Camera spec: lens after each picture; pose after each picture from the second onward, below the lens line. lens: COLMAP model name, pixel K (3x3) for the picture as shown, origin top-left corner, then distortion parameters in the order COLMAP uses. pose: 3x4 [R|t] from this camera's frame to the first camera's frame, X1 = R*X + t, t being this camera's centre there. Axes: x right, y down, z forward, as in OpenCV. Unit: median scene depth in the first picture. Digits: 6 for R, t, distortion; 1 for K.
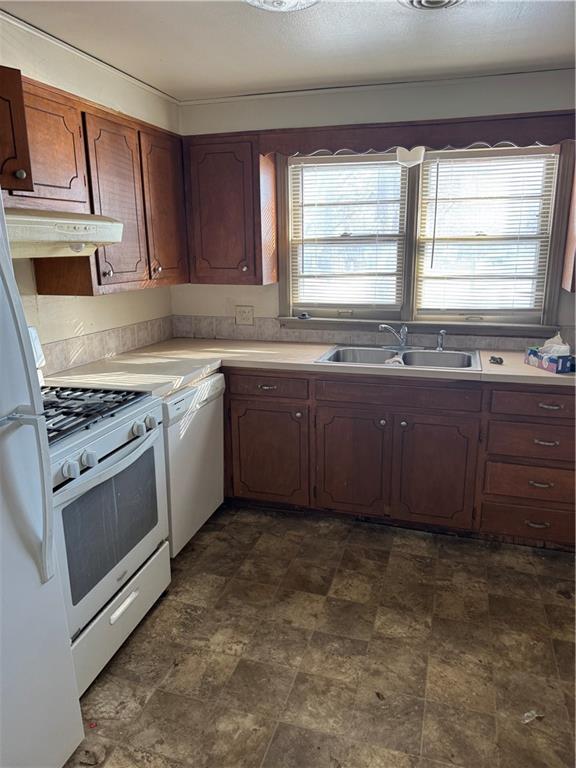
lens RADIAL K [[558.9, 0, 286.8], [0, 558.9, 387.0], [0, 0, 1]] dist [0.079397, -0.047699]
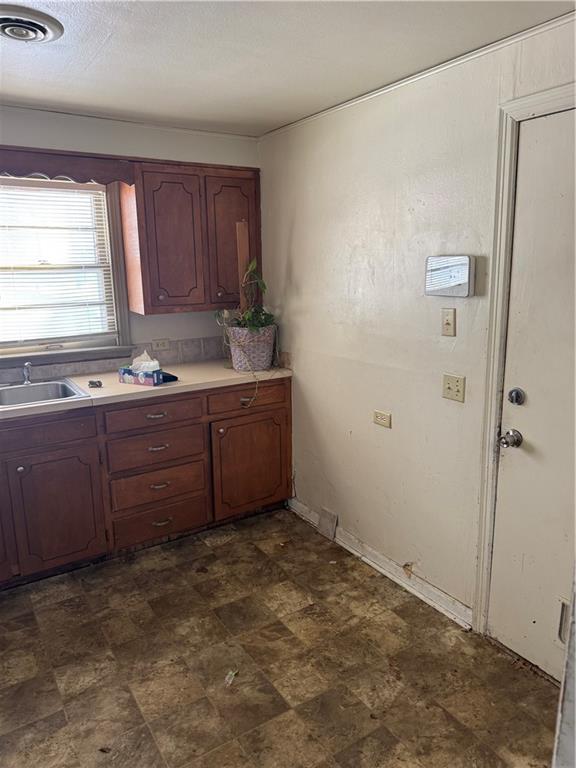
lens RADIAL K [[558.9, 0, 286.8], [0, 558.9, 387.0], [0, 0, 1]] dist [0.079397, -0.047699]
pose [[0.659931, -0.172796, 0.731186, -0.165075], [0.201035, 0.978320, 0.049755, -0.024440], [-0.723931, 0.114159, 0.680361, 0.046434]]
